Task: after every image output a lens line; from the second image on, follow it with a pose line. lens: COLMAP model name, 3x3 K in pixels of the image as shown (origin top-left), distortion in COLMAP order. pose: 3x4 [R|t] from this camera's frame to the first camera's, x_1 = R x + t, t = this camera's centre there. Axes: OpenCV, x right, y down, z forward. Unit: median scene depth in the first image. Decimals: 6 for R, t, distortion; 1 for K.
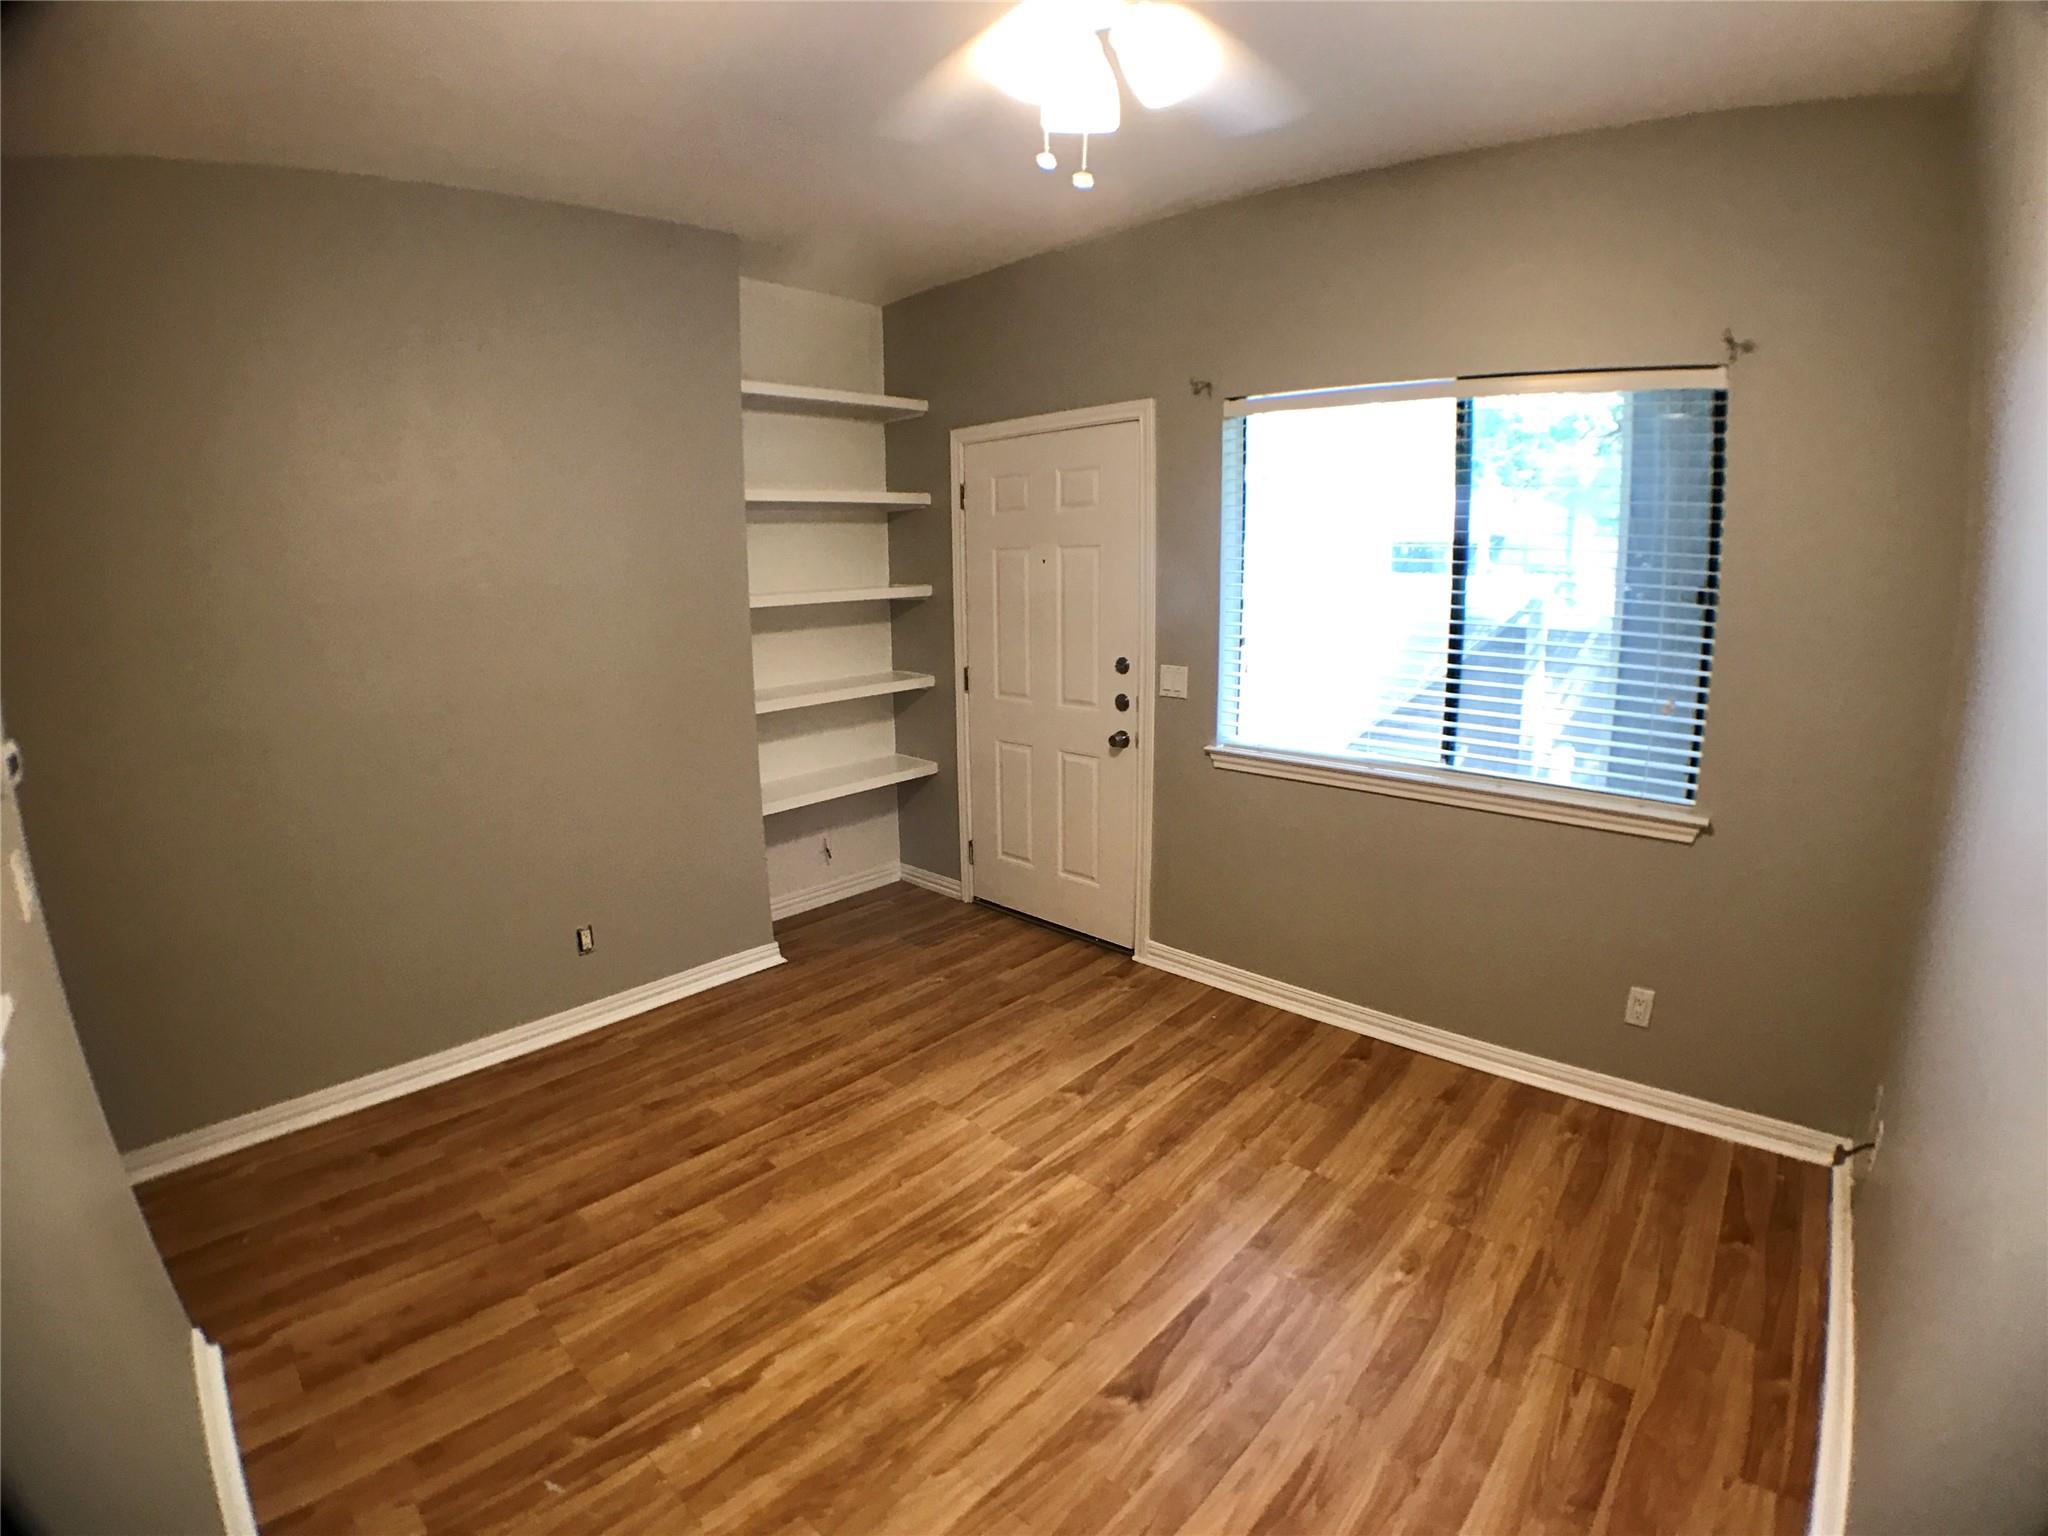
lens RADIAL K [[917.3, 0, 1025.9], [0, 917.3, 762.7], [0, 0, 1]] dist [-0.190242, 0.034729]
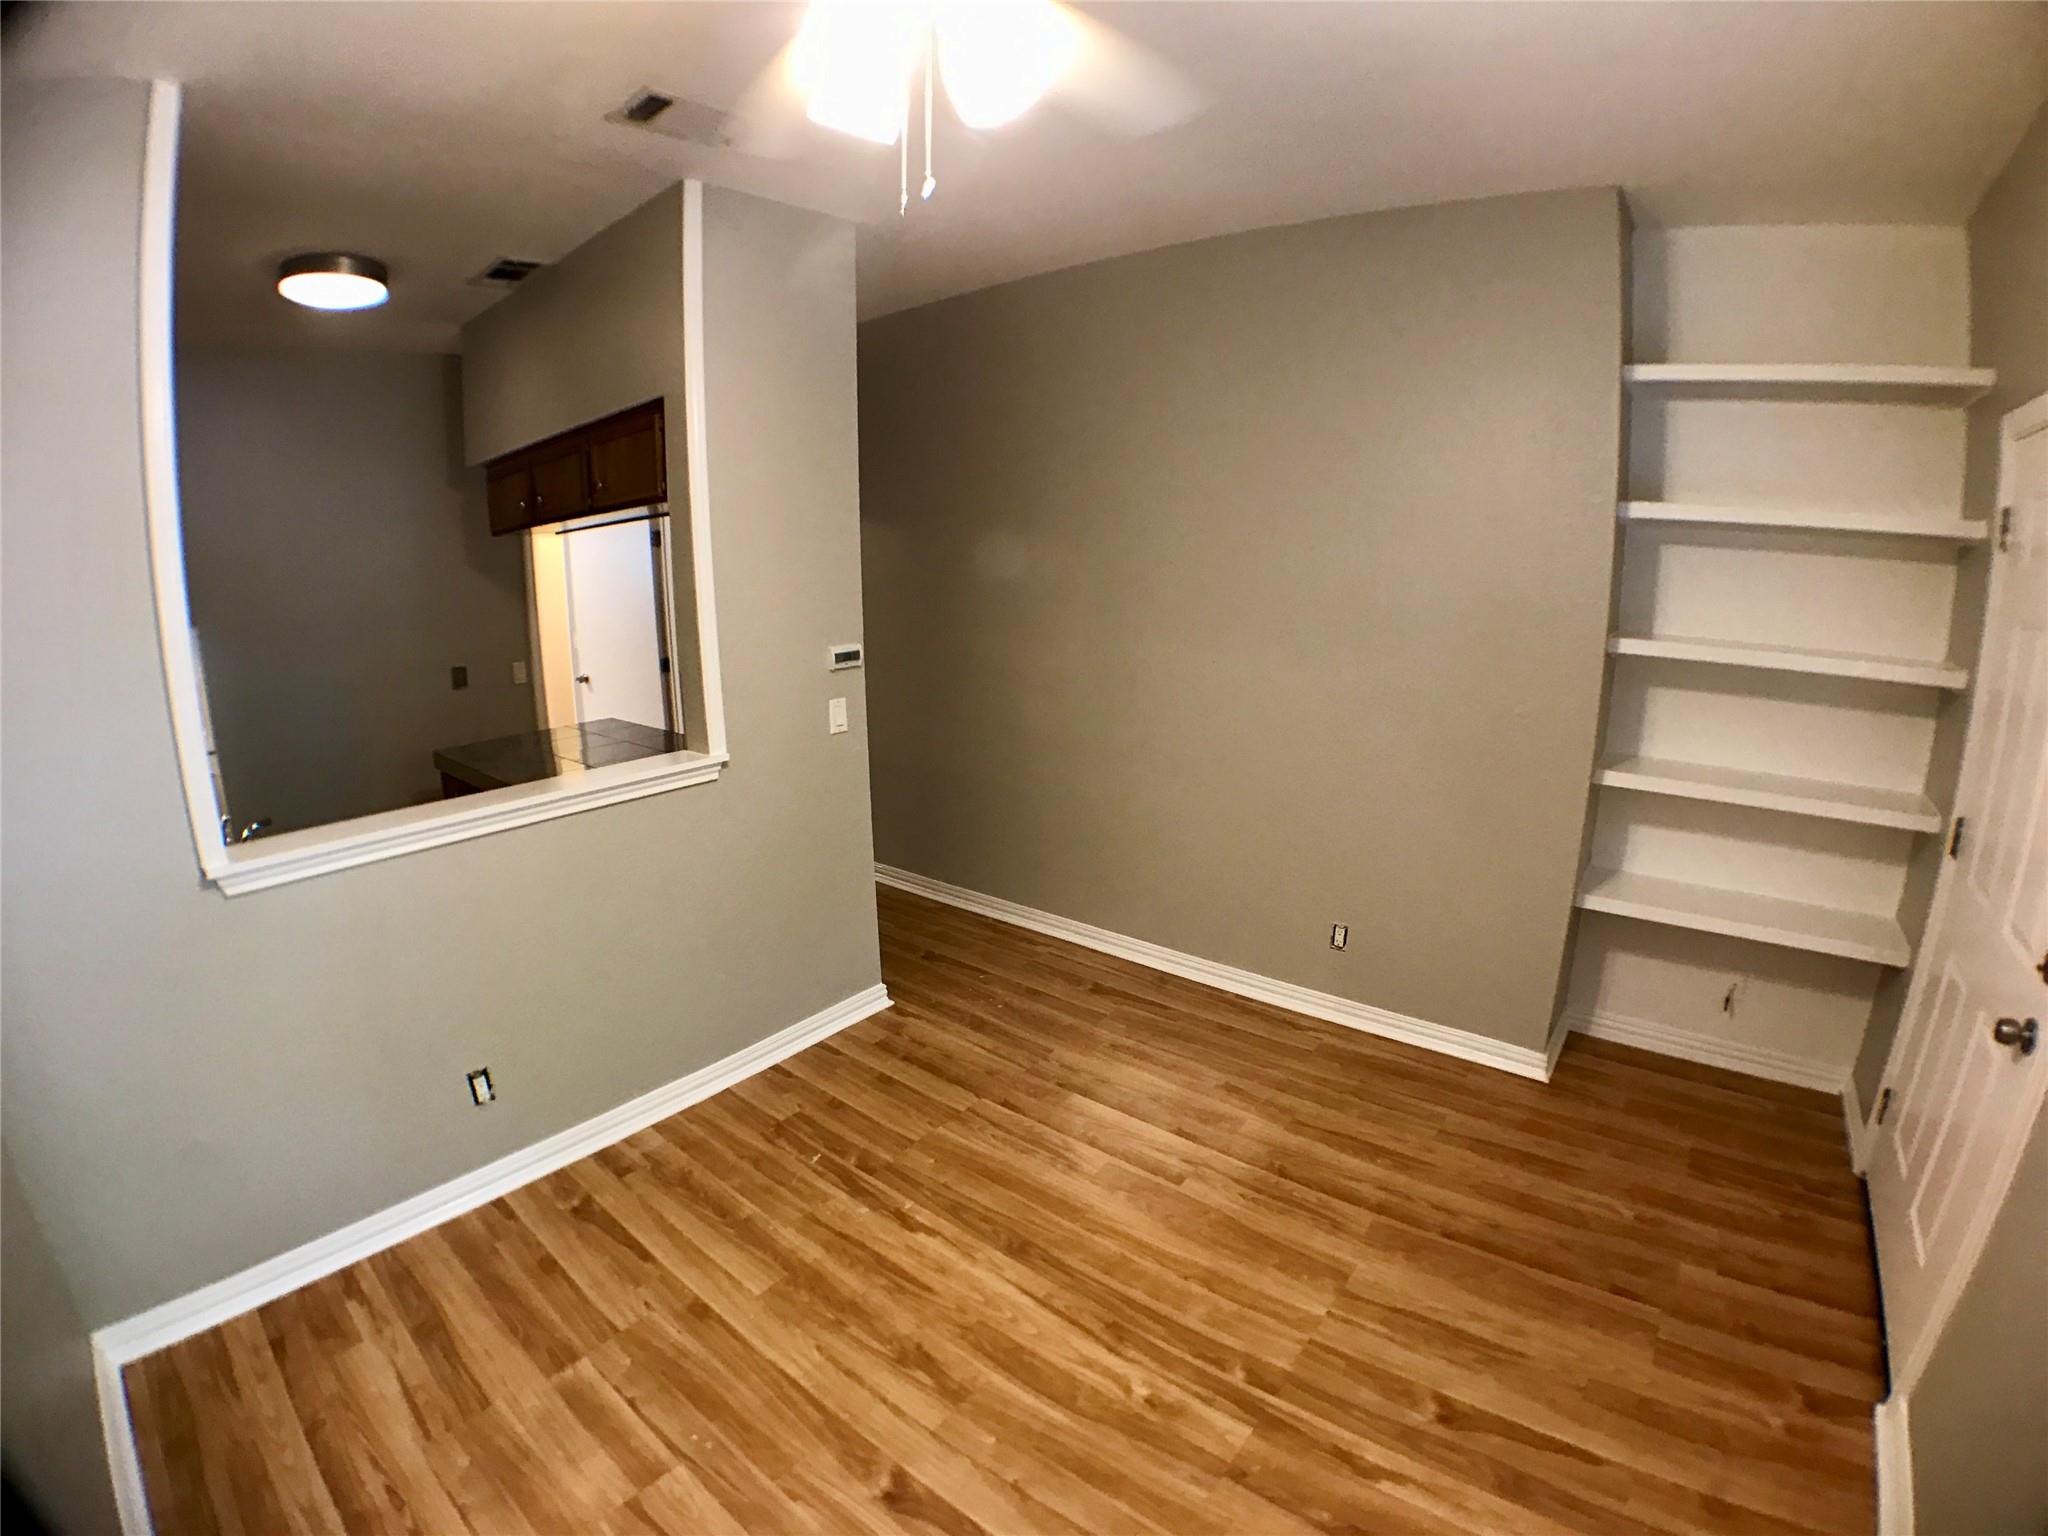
lens RADIAL K [[917.3, 0, 1025.9], [0, 917.3, 762.7], [0, 0, 1]] dist [-0.190242, 0.034729]
pose [[0.059318, 0.248098, -0.966917, 0.631453], [-0.207973, 0.950439, 0.231112, -0.227947], [0.976334, 0.187384, 0.107976, 0.684891]]
